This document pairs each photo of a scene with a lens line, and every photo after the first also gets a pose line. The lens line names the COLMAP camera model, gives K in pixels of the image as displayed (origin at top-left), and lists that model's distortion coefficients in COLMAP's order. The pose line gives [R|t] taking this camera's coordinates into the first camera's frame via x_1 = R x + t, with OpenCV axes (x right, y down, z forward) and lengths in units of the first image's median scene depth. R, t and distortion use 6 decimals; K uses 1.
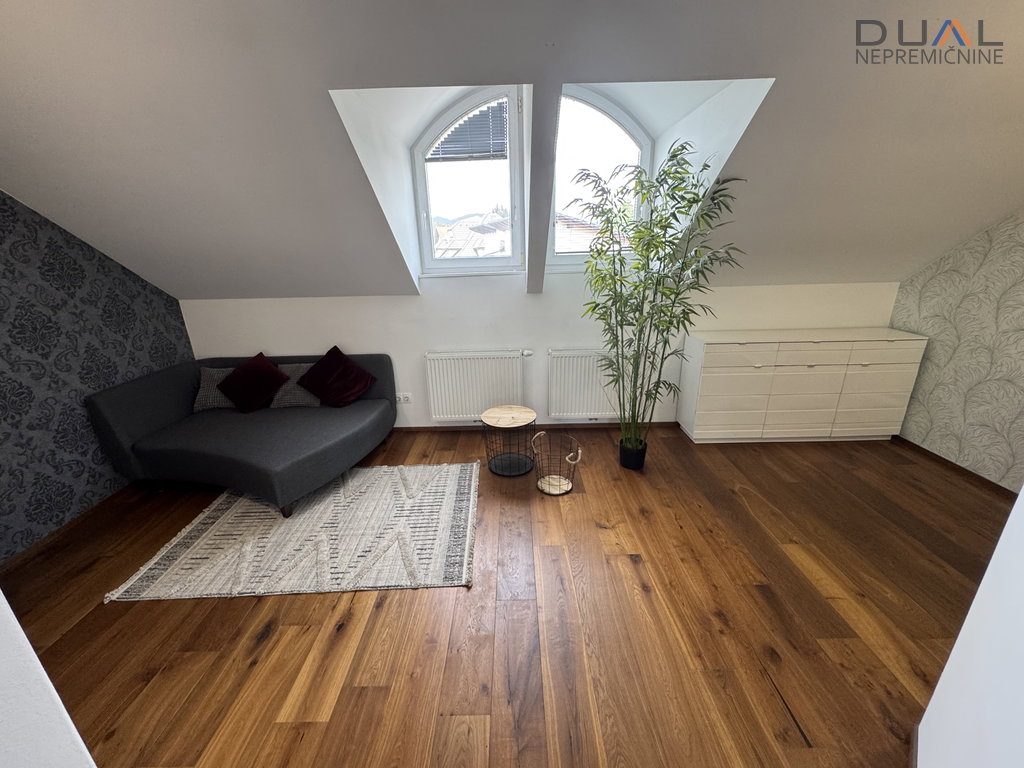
lens RADIAL K [[410.3, 0, 512.0], [0, 410.3, 384.0], [0, 0, 1]] dist [-0.003711, -0.000013]
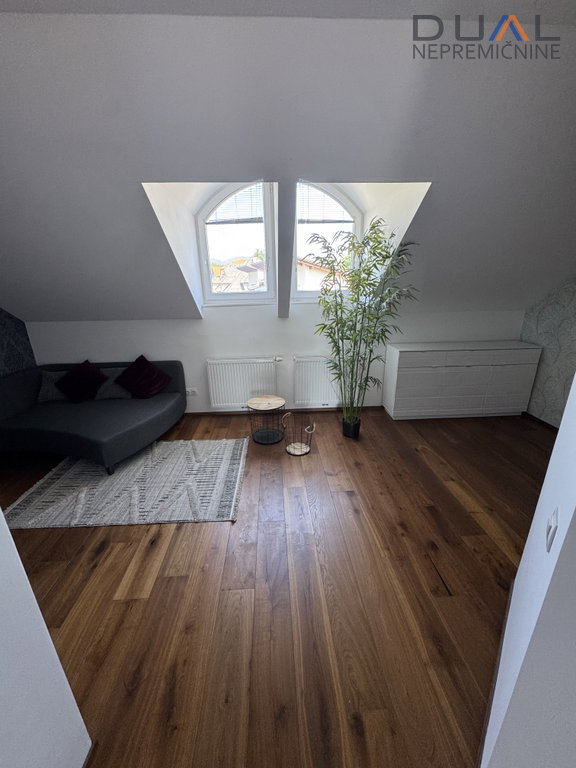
lens RADIAL K [[307.8, 0, 288.0], [0, 307.8, 384.0], [0, 0, 1]] dist [-0.003711, -0.000013]
pose [[0.998300, -0.011128, 0.057212, 0.009168], [0.011272, 0.999934, -0.002201, 0.018789], [-0.057184, 0.002843, 0.998360, -0.100806]]
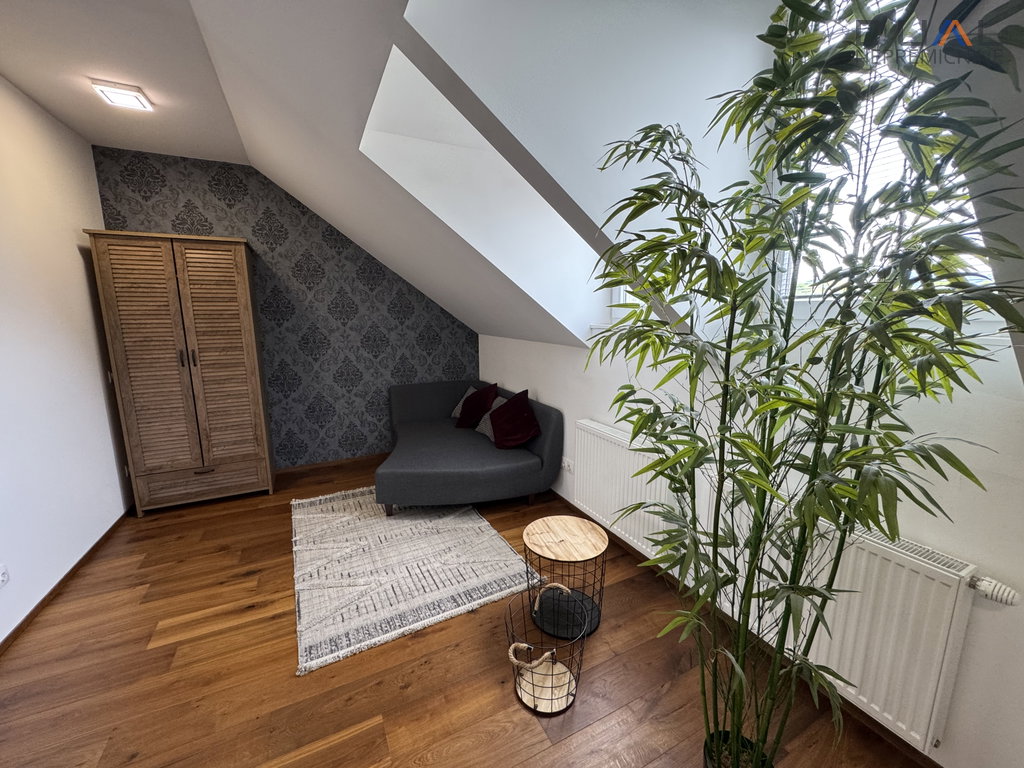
lens RADIAL K [[410.3, 0, 512.0], [0, 410.3, 384.0], [0, 0, 1]] dist [-0.003711, -0.000013]
pose [[0.450546, 0.174960, -0.875441, 0.557470], [-0.290610, 0.955942, 0.041486, -0.180750], [0.844129, 0.235721, 0.481540, 0.643346]]
